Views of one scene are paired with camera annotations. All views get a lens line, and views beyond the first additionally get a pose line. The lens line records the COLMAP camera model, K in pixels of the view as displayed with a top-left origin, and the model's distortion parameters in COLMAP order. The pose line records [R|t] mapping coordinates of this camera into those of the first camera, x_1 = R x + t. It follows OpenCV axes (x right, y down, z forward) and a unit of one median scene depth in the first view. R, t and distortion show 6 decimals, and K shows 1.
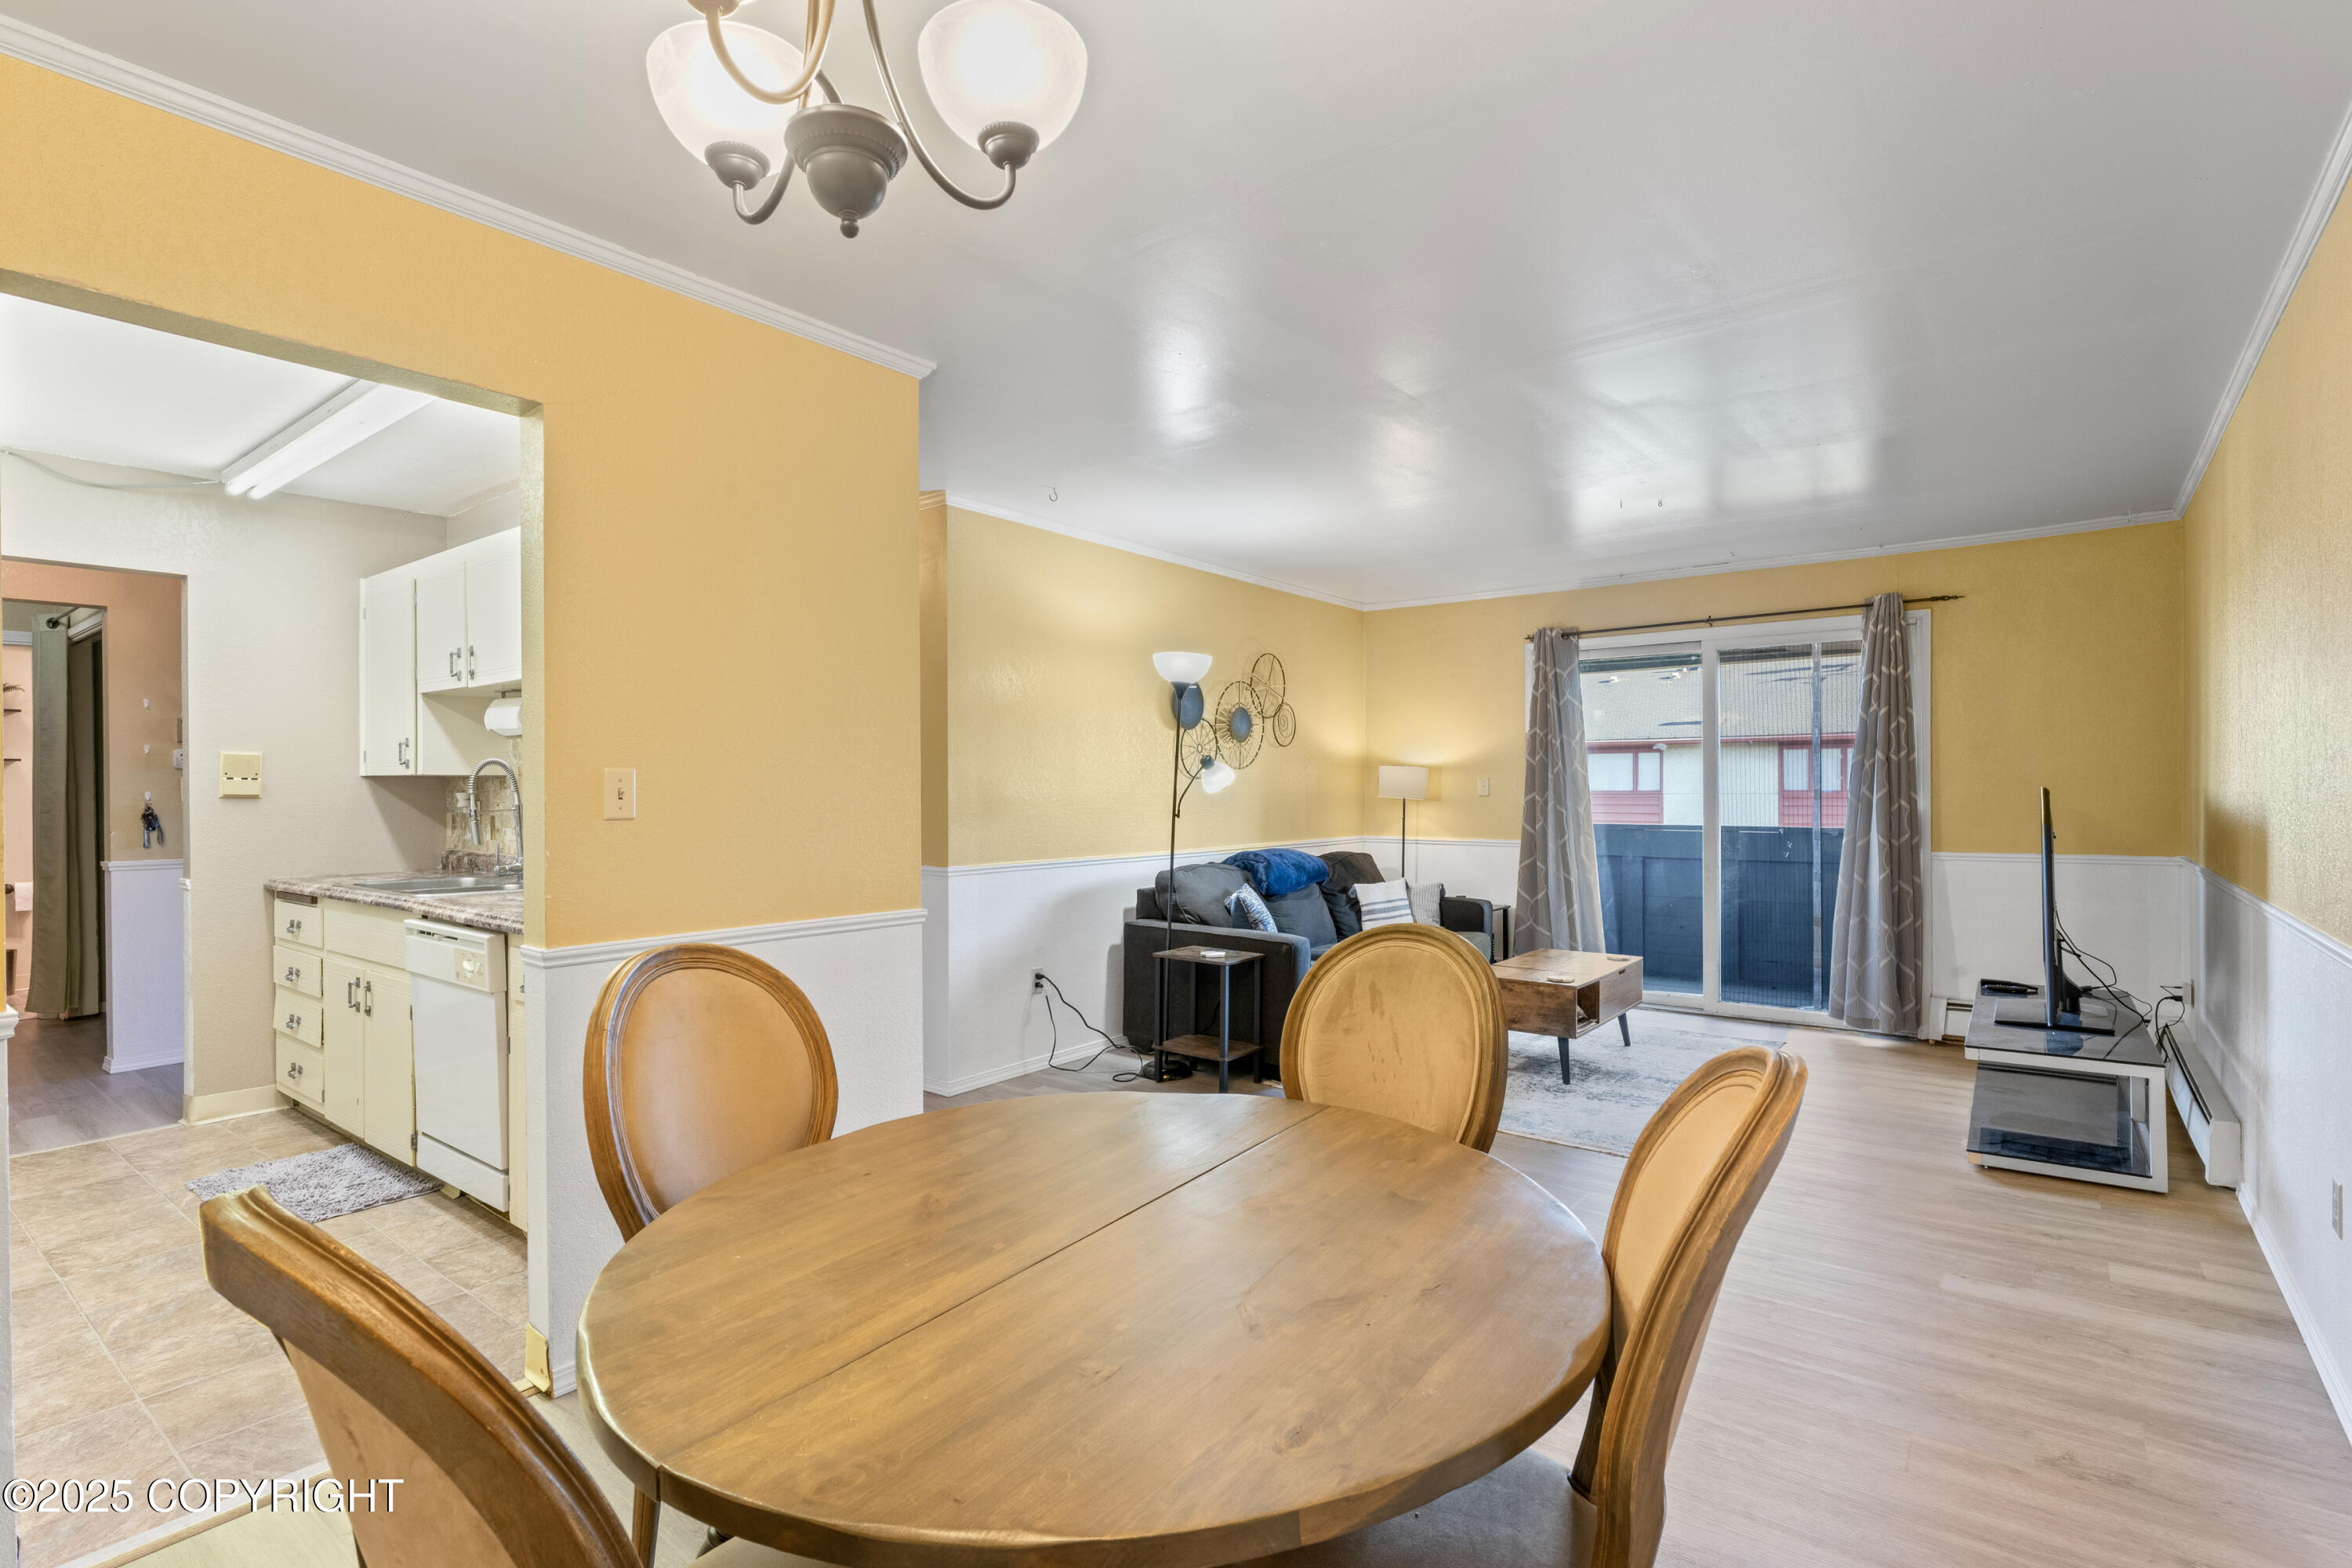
lens RADIAL K [[1100.3, 0, 1176.0], [0, 1100.3, 784.0], [0, 0, 1]] dist [-0.001501, -0.001897]
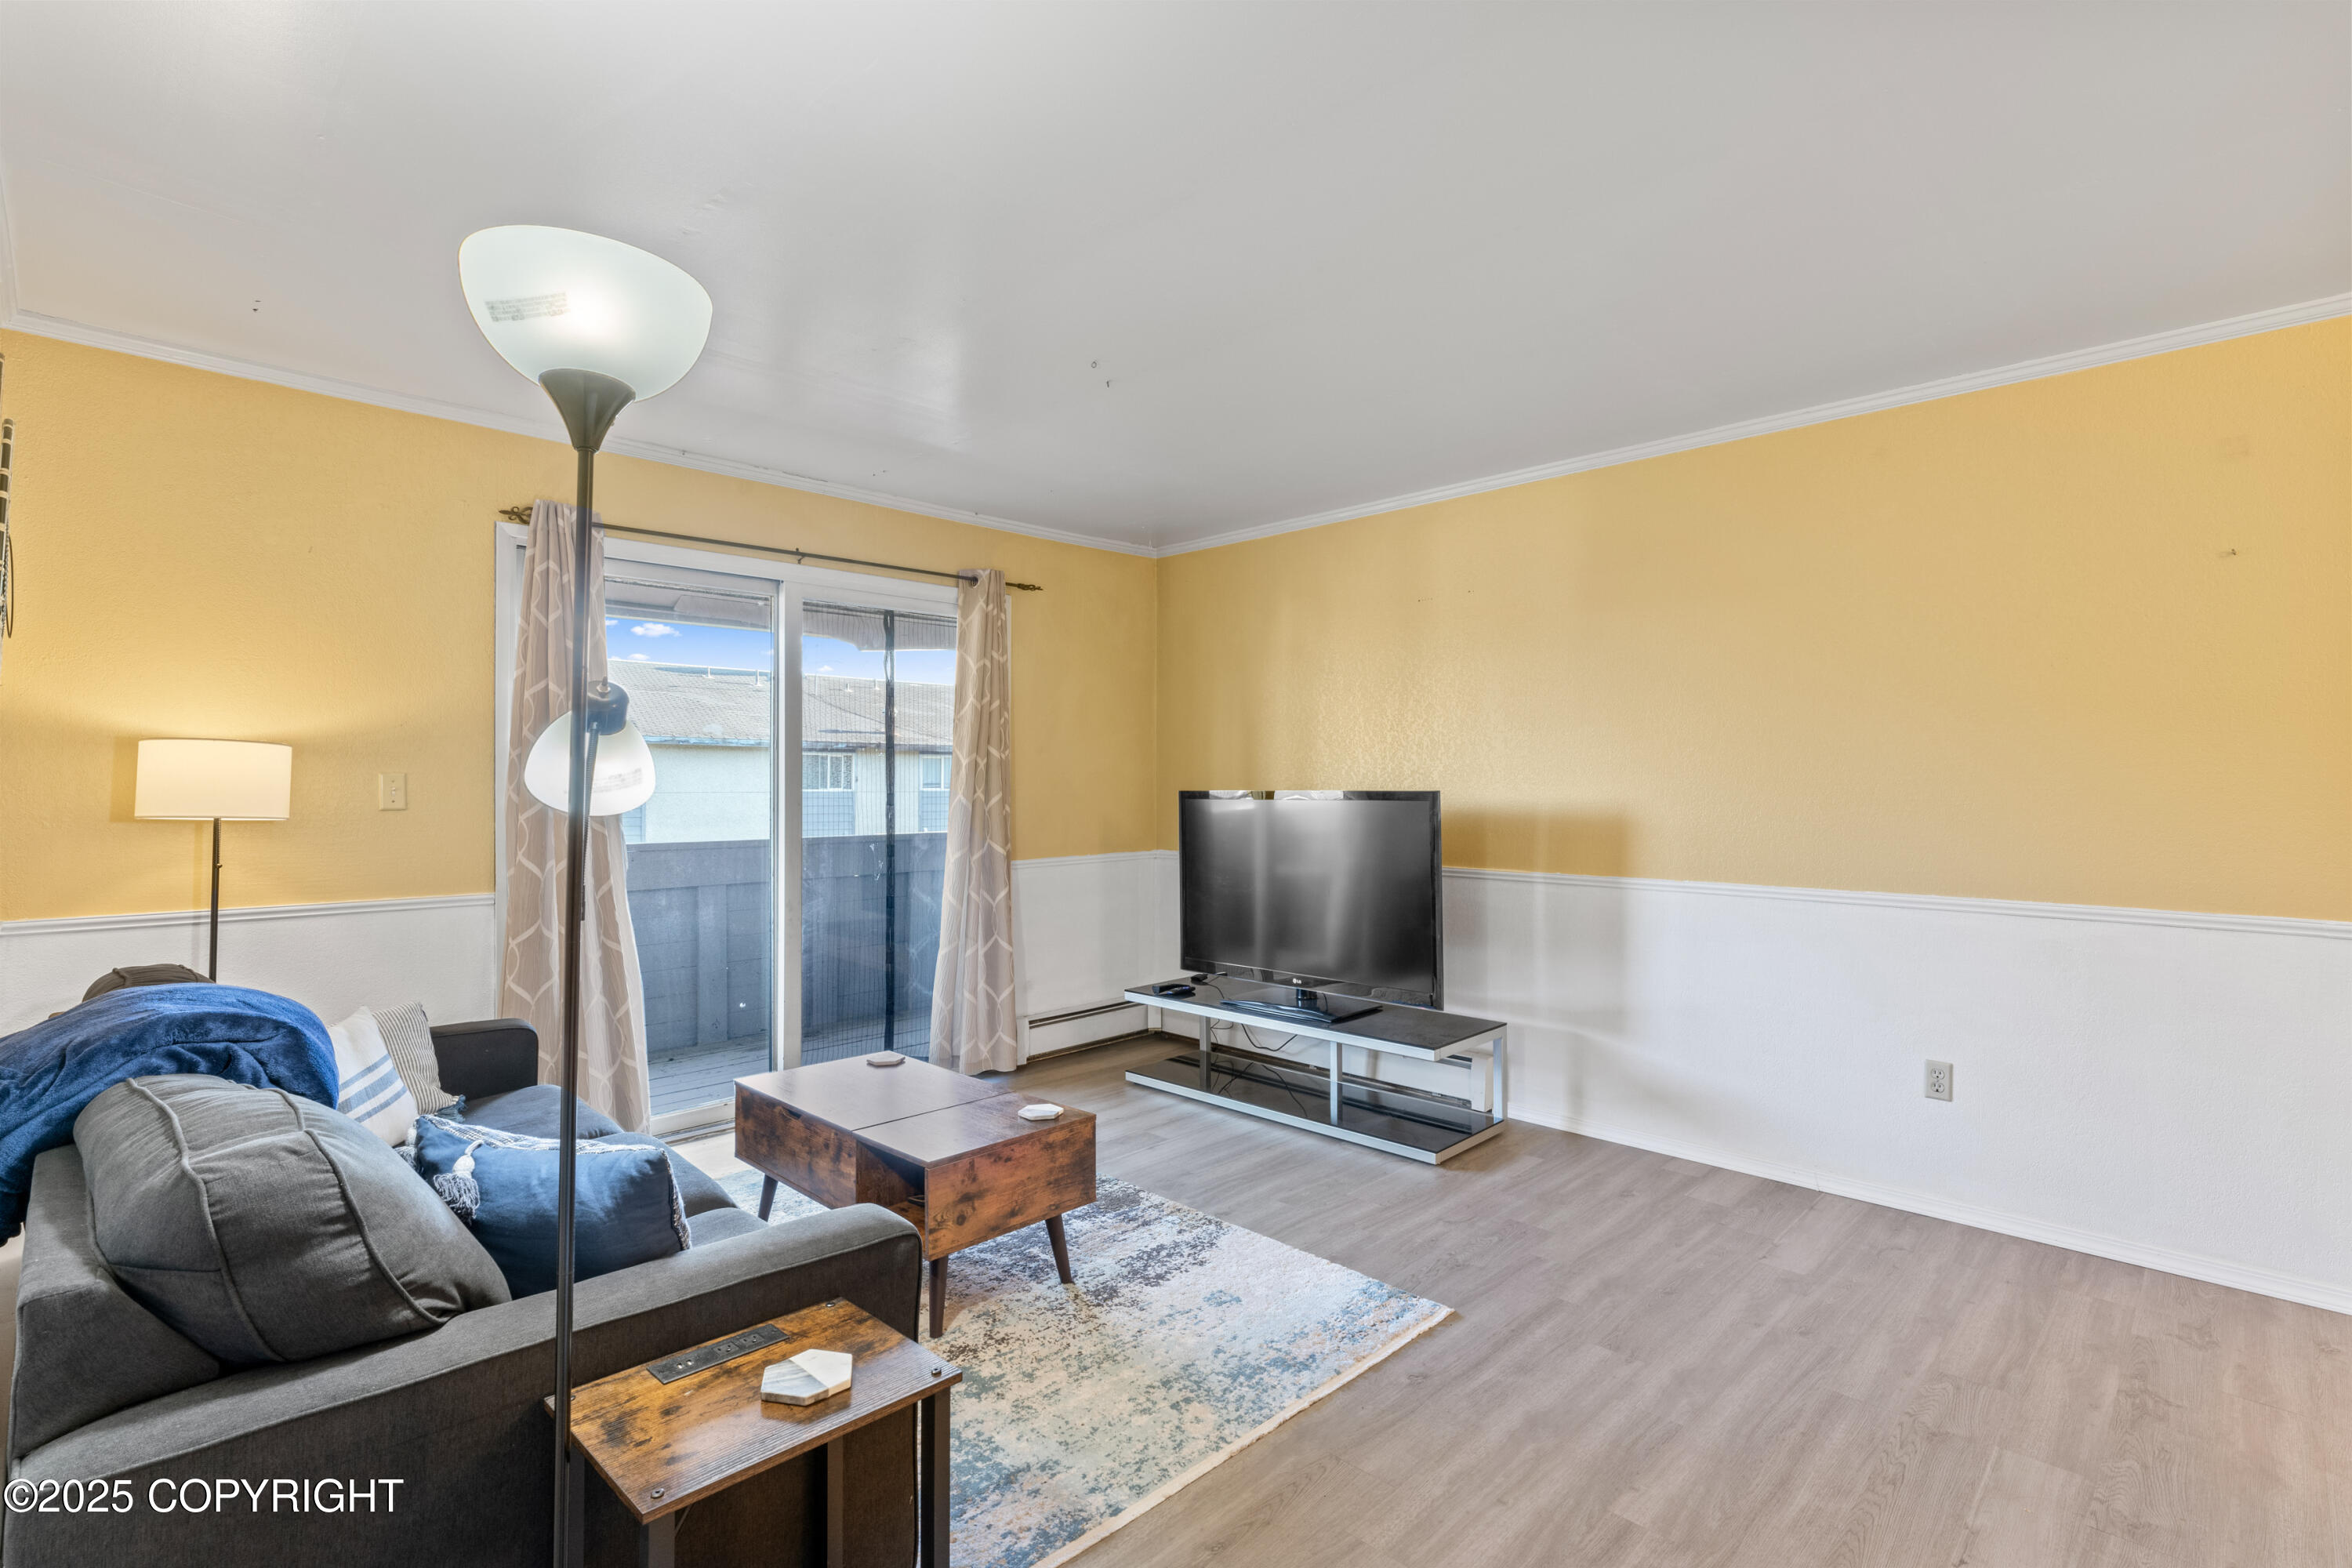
lens RADIAL K [[1104.1, 0, 1185.4], [0, 1104.1, 787.0], [0, 0, 1]] dist [0.006993, -0.004866]
pose [[0.111952, 0.001956, 0.993712, -0.207213], [-0.002985, 0.999994, -0.001632, 0.000759], [-0.993709, -0.002783, 0.111958, 0.745812]]
